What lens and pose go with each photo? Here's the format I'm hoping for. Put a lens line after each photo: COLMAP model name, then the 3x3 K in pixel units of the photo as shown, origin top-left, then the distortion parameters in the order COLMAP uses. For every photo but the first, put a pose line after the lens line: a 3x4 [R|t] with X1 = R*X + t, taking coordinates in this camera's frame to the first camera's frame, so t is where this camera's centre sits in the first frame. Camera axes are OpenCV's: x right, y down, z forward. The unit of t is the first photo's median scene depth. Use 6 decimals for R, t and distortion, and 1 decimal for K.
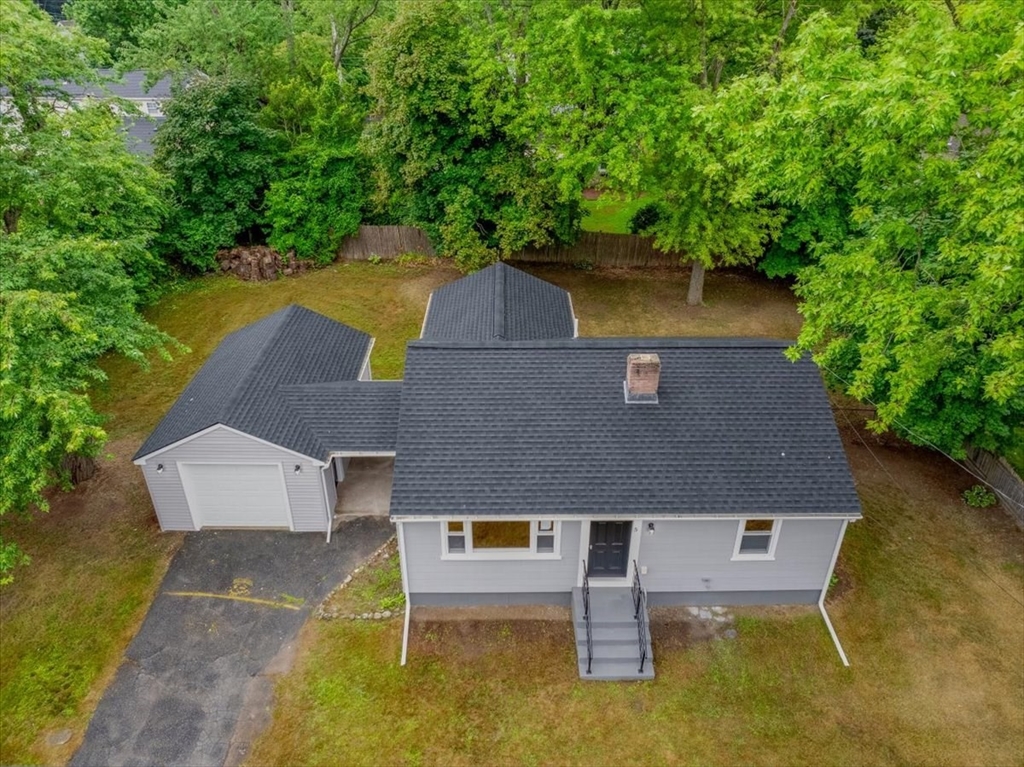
lens RADIAL K [[730.0, 0, 513.8], [0, 730.0, 379.4], [0, 0, 1]] dist [-0.042758, -0.000647]
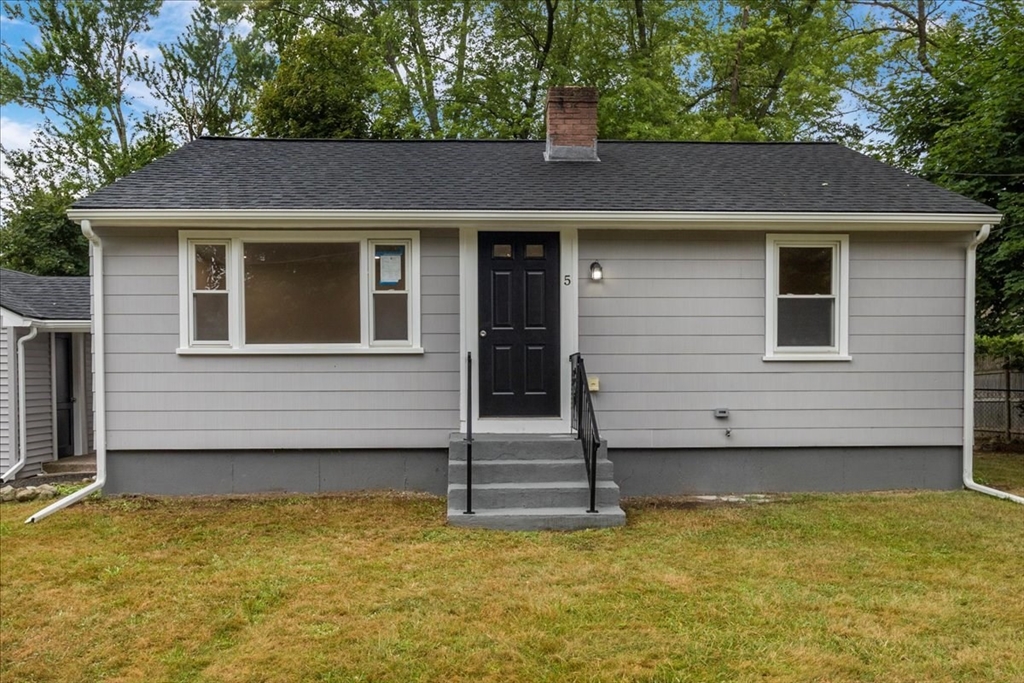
lens RADIAL K [[834.7, 0, 516.3], [0, 834.7, 398.6], [0, 0, 1]] dist [0.007970, 0.007837]
pose [[0.999300, -0.006774, 0.036798, 0.103631], [0.023262, 0.882786, -0.469199, 0.523218], [-0.029307, 0.469726, 0.882326, 0.492503]]
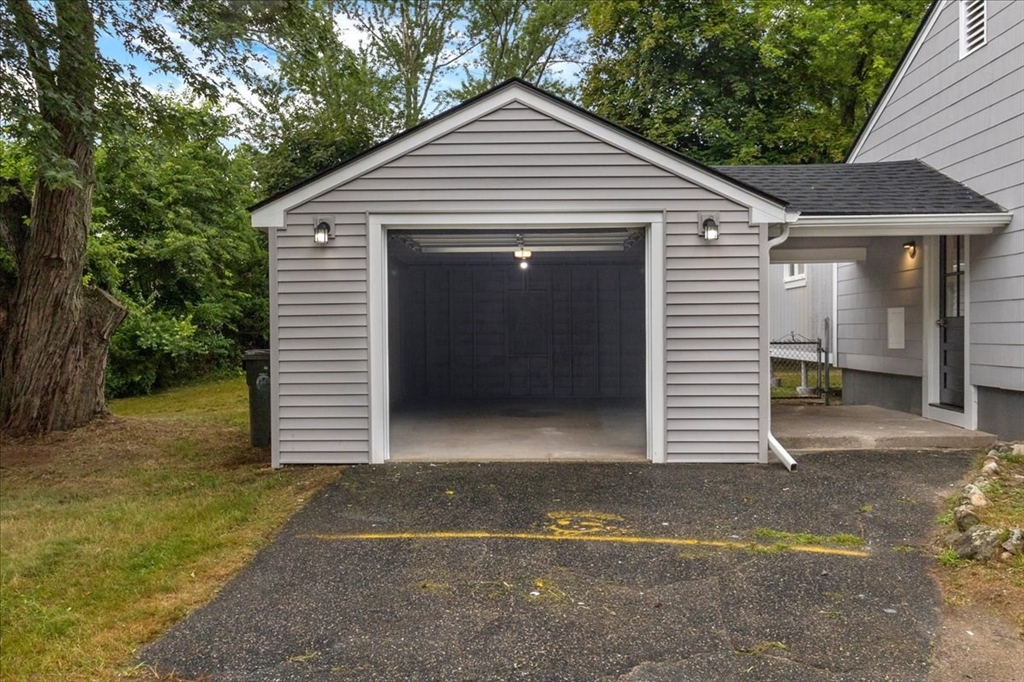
lens RADIAL K [[808.1, 0, 514.0], [0, 808.1, 338.8], [0, 0, 1]] dist [0.028536, -0.022919]
pose [[0.999333, -0.009694, -0.035202, -0.415973], [-0.008391, 0.877331, -0.479812, 0.396410], [0.035535, 0.479787, 0.876665, 0.737449]]
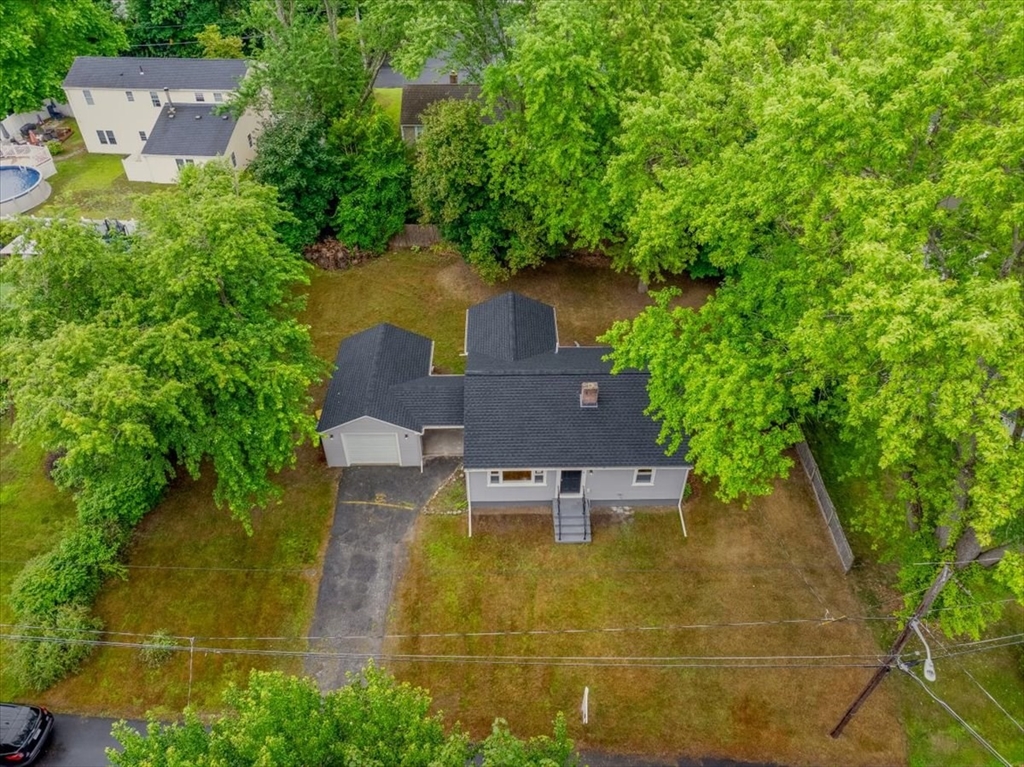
lens RADIAL K [[730.0, 0, 511.3], [0, 730.0, 385.2], [0, 0, 1]] dist [-0.042758, -0.000647]
pose [[0.999967, -0.007900, 0.002108, -0.033703], [0.007310, 0.979307, 0.202249, -0.417492], [-0.003662, -0.202227, 0.979332, -0.881272]]
